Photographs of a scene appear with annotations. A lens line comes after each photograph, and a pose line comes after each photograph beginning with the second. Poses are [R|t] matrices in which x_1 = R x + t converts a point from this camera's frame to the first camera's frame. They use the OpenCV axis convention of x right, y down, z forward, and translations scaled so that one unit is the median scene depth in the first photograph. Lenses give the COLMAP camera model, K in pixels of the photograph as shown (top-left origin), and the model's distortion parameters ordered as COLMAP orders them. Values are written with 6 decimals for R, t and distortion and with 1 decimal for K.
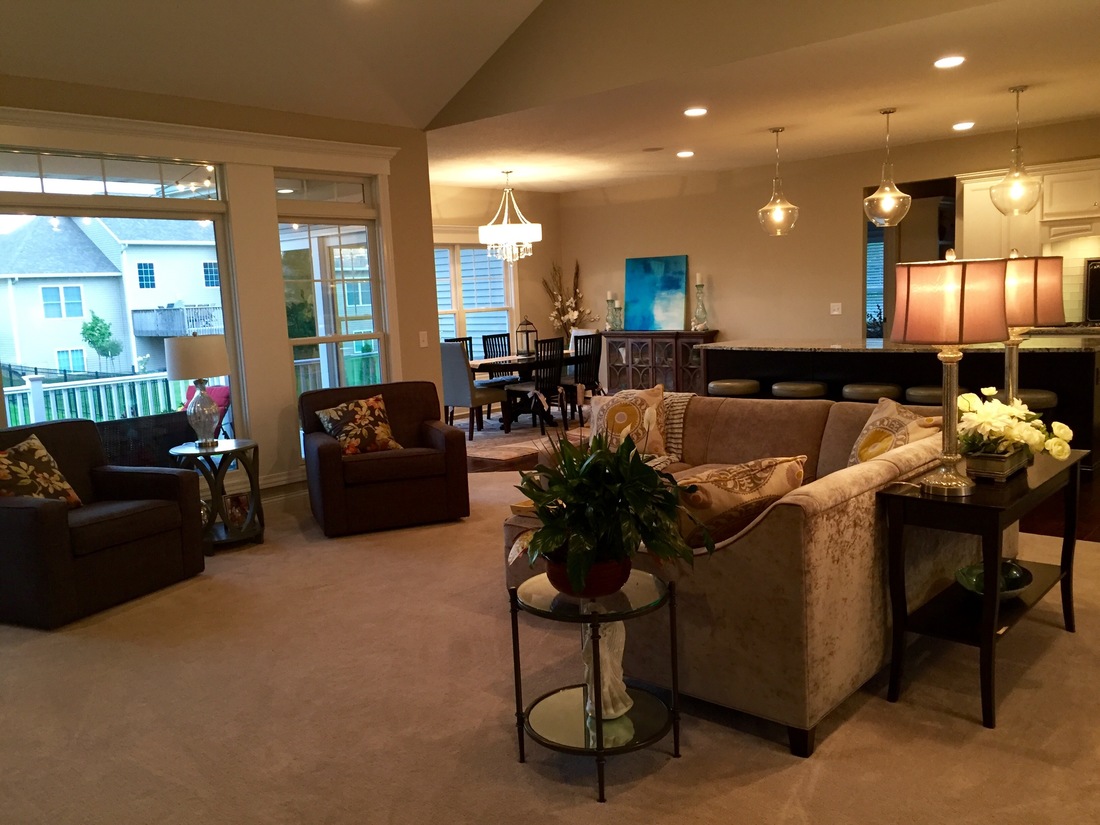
lens RADIAL K [[928.1, 0, 552.5], [0, 928.1, 413.7], [0, 0, 1]] dist [0.067395, -0.061071]
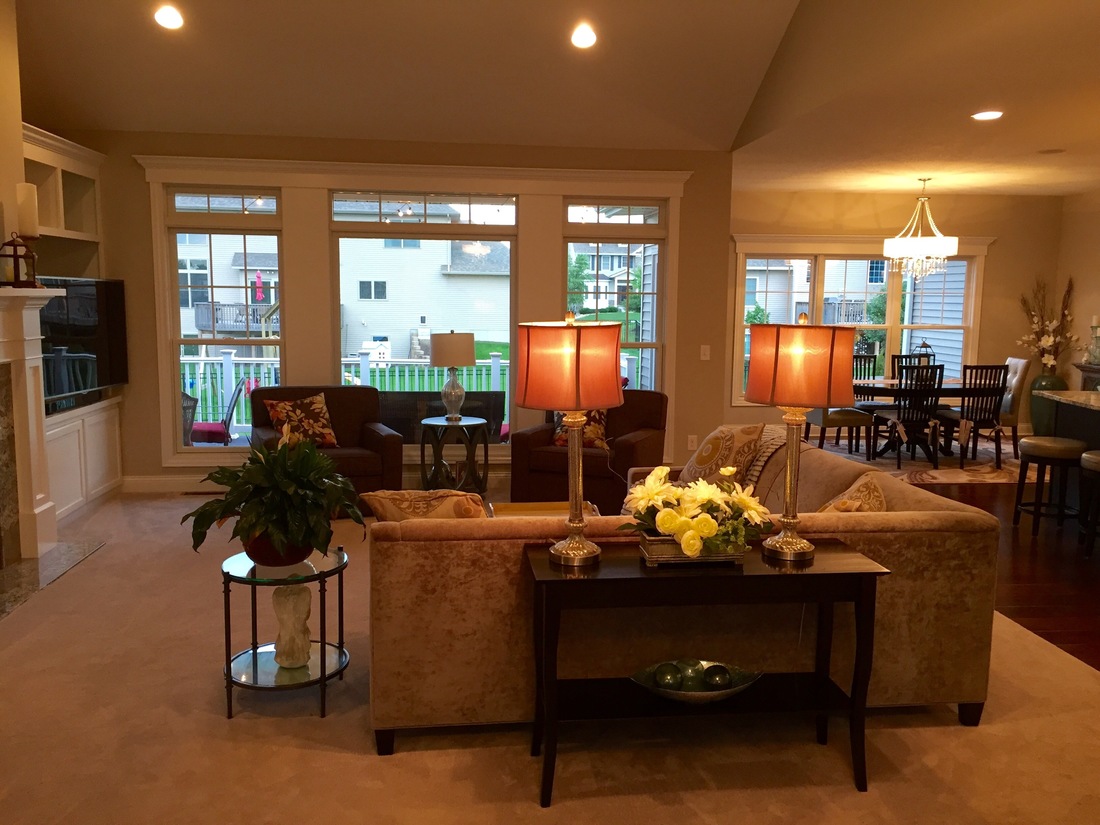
lens RADIAL K [[928.1, 0, 552.3], [0, 928.1, 407.6], [0, 0, 1]] dist [0.067395, -0.061071]
pose [[0.740892, 0.134275, -0.658064, 0.453493], [-0.133452, 0.989706, 0.051695, -0.053053], [0.658232, 0.049519, 0.751185, 0.113896]]
